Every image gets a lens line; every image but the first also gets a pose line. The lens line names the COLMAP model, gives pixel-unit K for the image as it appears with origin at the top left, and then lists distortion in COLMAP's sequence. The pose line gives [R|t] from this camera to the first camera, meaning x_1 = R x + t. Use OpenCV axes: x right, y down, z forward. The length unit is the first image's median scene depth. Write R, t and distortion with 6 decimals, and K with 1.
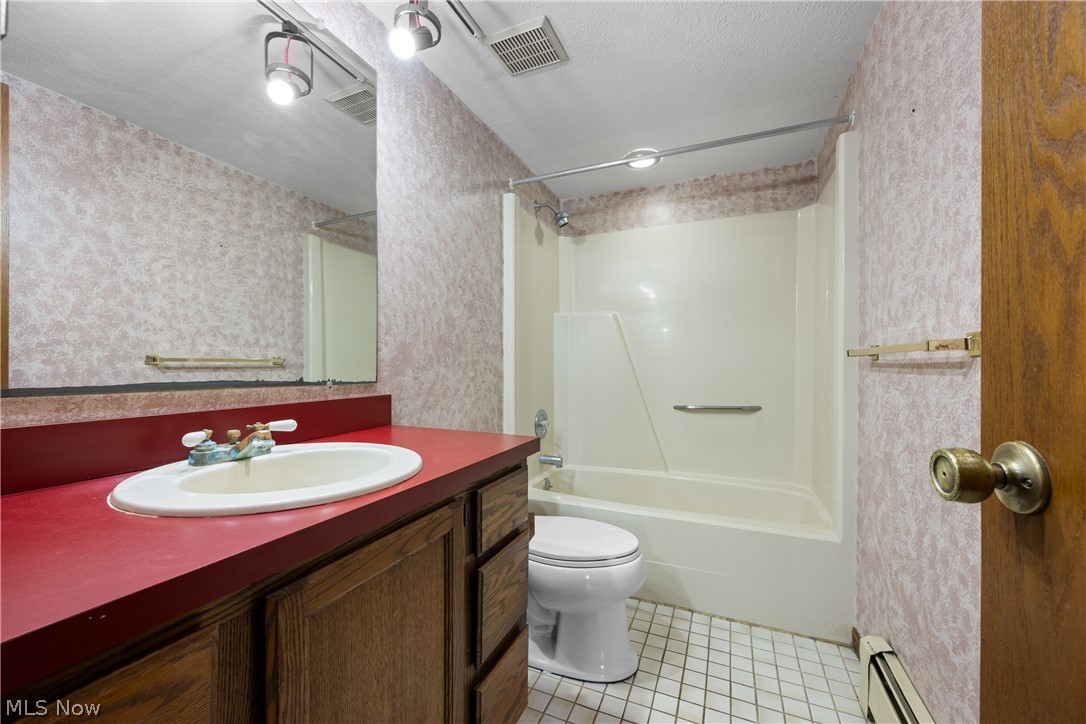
lens RADIAL K [[427.7, 0, 542.2], [0, 427.7, 363.2], [0, 0, 1]] dist [-0.000621, -0.000287]
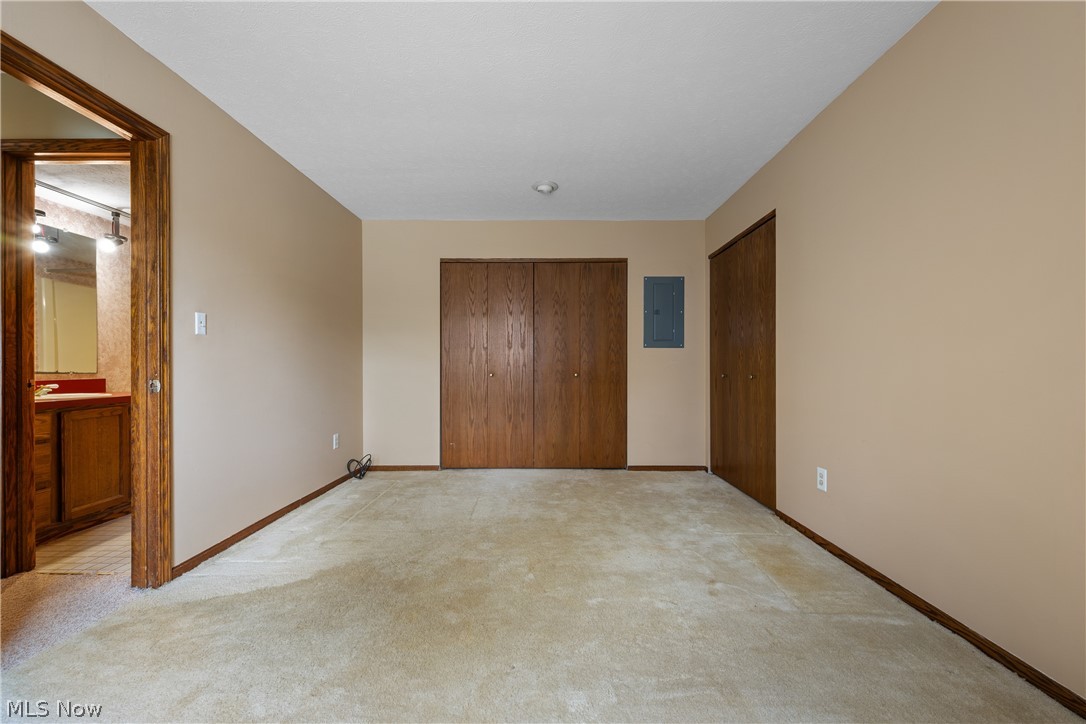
lens RADIAL K [[427.7, 0, 543.8], [0, 427.7, 360.2], [0, 0, 1]] dist [-0.000621, -0.000287]
pose [[0.916948, -0.006146, 0.398959, 0.899309], [0.008154, 0.999961, -0.003335, 0.001568], [-0.398923, 0.006311, 0.916963, -2.066309]]
